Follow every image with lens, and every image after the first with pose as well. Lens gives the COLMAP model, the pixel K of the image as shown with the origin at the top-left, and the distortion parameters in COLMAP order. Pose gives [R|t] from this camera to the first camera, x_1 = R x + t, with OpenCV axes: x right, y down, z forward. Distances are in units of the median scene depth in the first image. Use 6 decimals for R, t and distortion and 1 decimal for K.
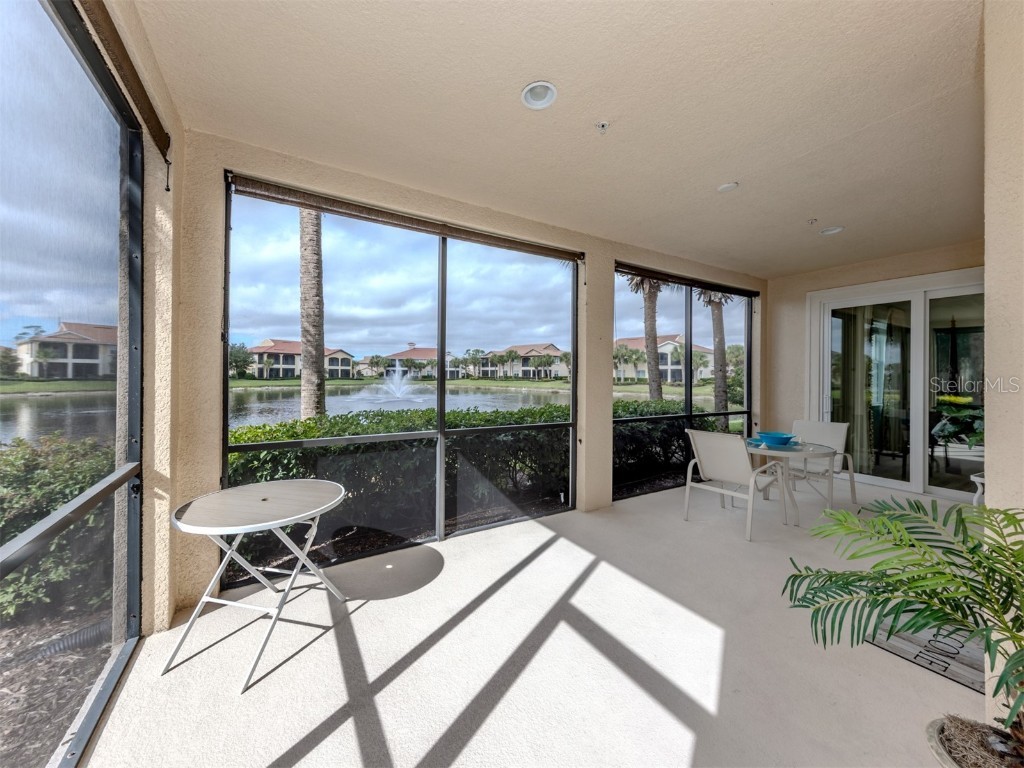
lens RADIAL K [[364.5, 0, 487.1], [0, 364.5, 371.1], [0, 0, 1]] dist [0.001963, 0.000175]
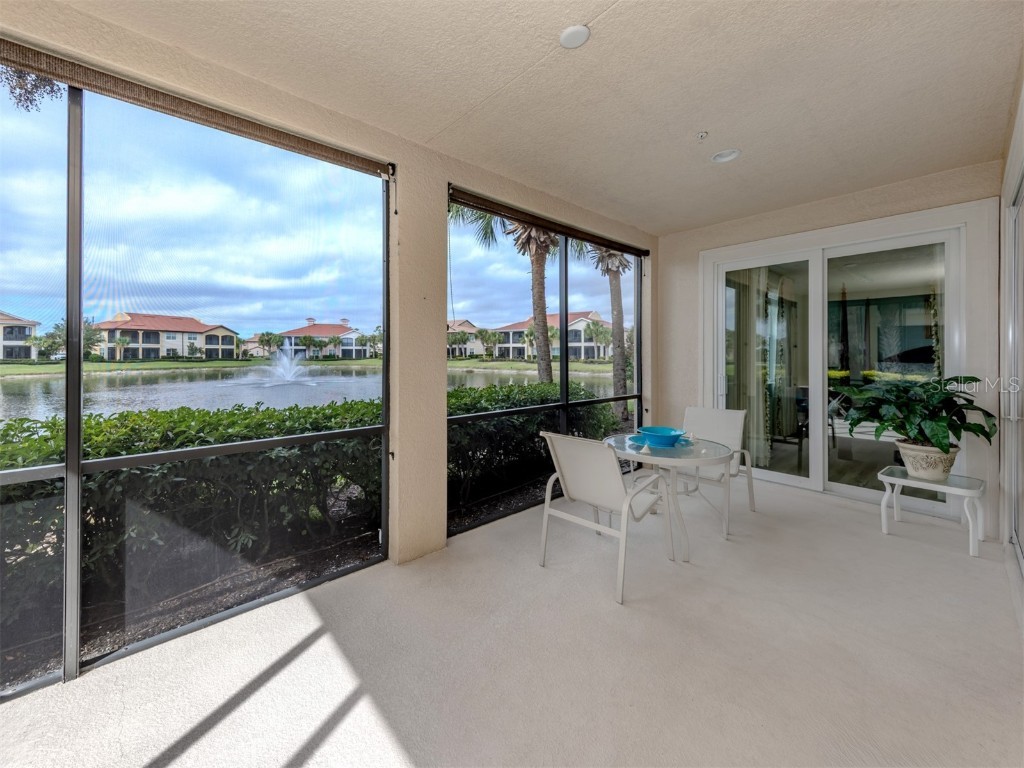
lens RADIAL K [[387.8, 0, 470.0], [0, 387.8, 348.9], [0, 0, 1]] dist [0.005803, -0.000563]
pose [[0.984698, -0.006793, 0.174134, 0.191978], [0.006999, 0.999975, -0.000567, 0.003081], [-0.174126, 0.001777, 0.984722, 0.206151]]
